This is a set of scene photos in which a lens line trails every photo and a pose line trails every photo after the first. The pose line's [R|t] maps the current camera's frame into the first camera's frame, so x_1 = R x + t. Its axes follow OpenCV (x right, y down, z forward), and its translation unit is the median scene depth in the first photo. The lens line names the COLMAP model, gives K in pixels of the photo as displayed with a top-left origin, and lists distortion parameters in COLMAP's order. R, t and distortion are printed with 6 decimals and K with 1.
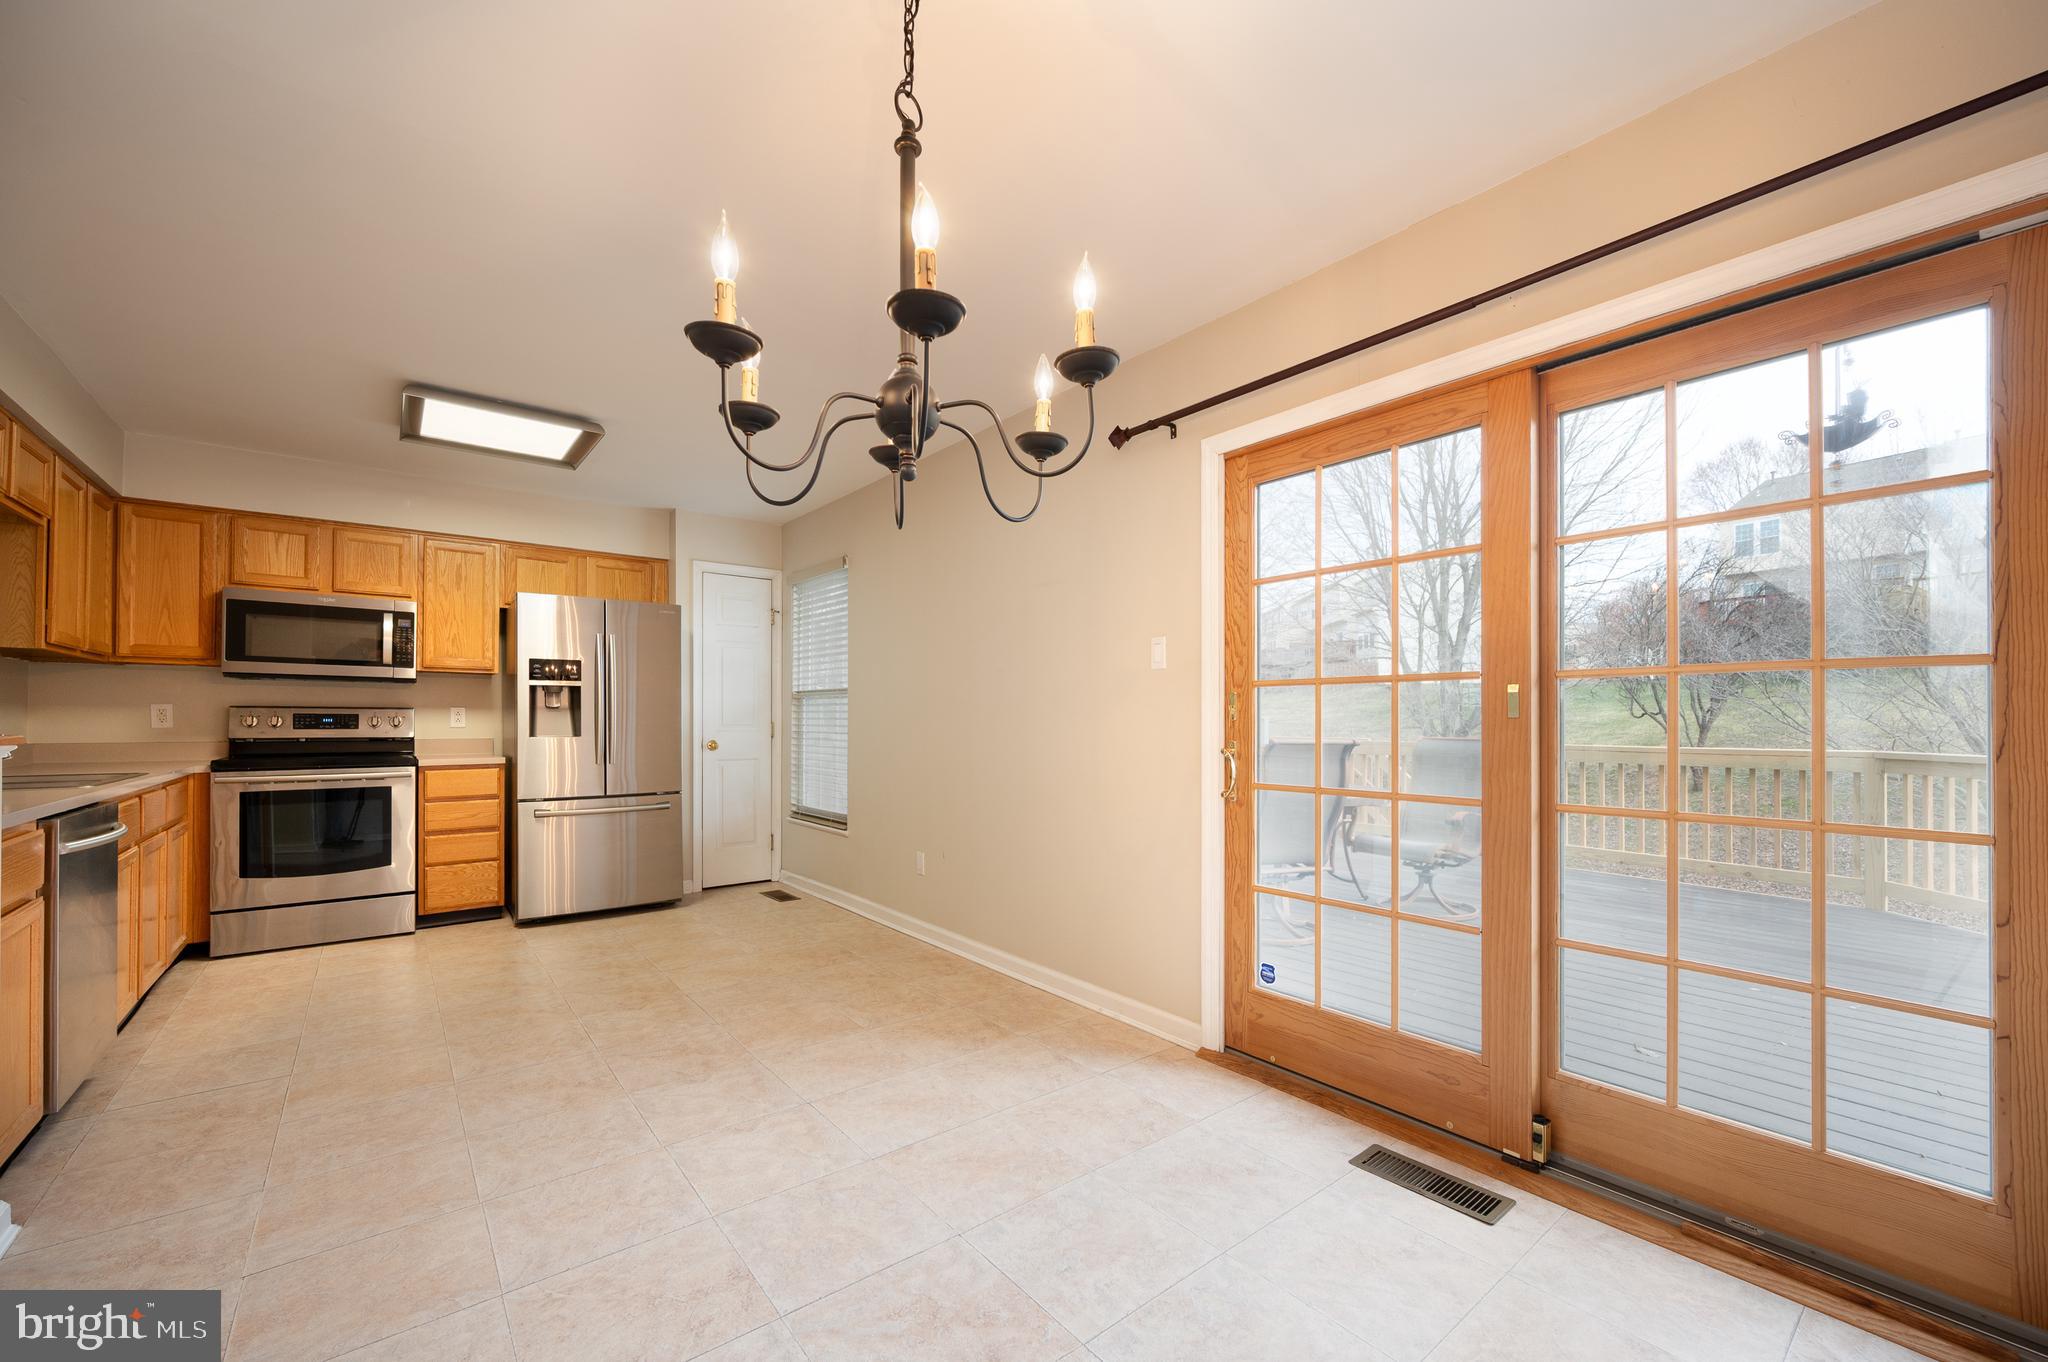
lens RADIAL K [[808.1, 0, 1012.8], [0, 808.1, 720.1], [0, 0, 1]] dist [-0.000763, -0.000246]
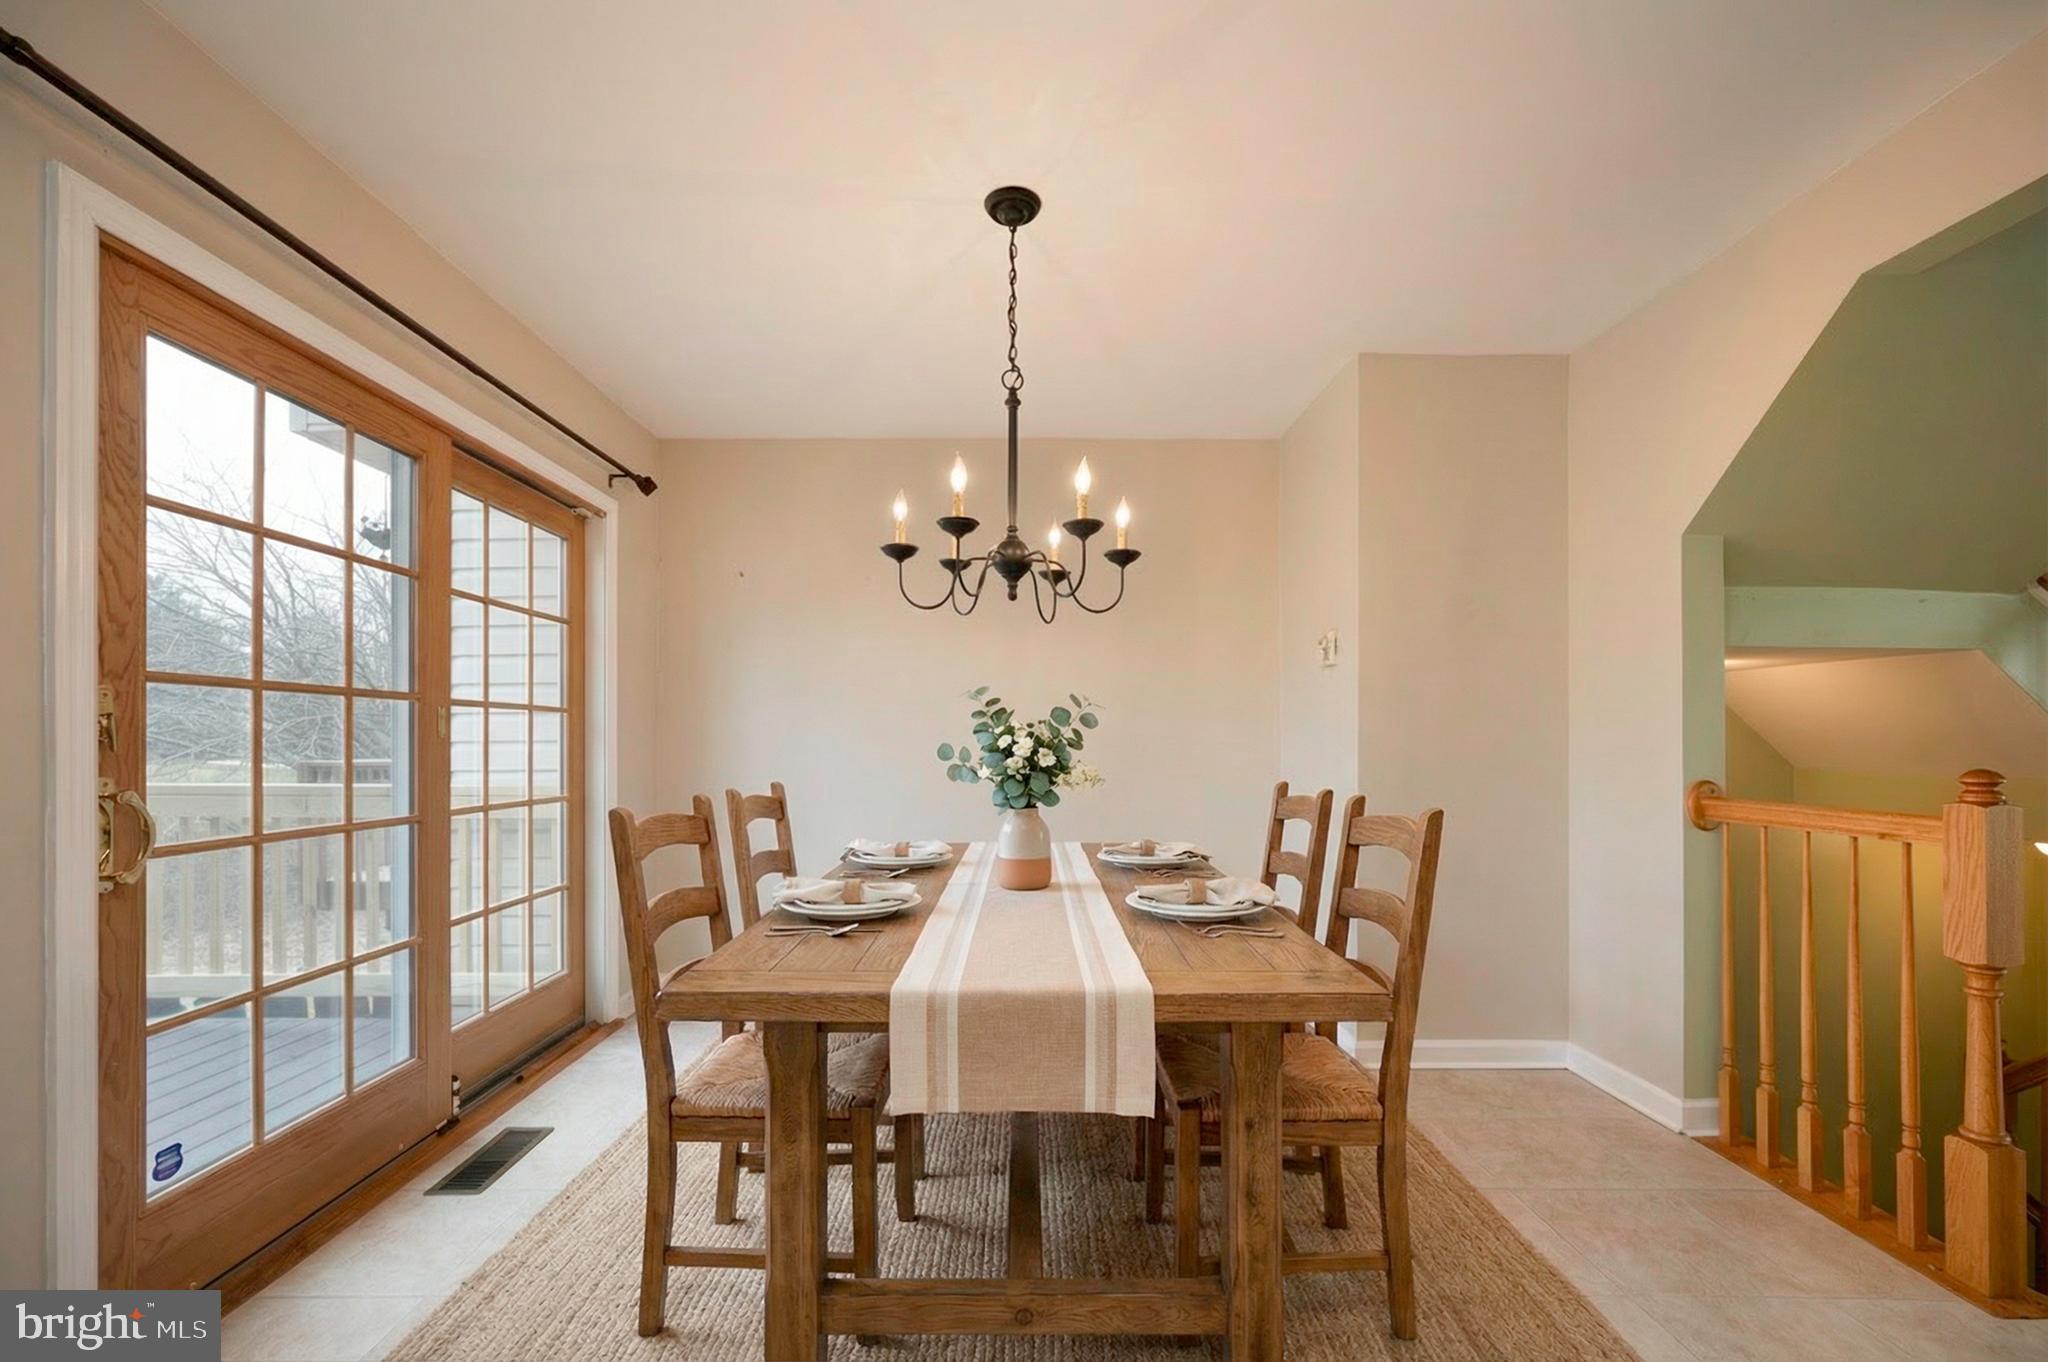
lens RADIAL K [[808.1, 0, 1012.8], [0, 808.1, 720.1], [0, 0, 1]] dist [-0.000763, -0.000246]
pose [[-0.786476, 0.009894, 0.617541, -0.315655], [-0.004489, 0.999754, -0.021735, -0.002011], [-0.617604, -0.019866, -0.786238, 0.626263]]
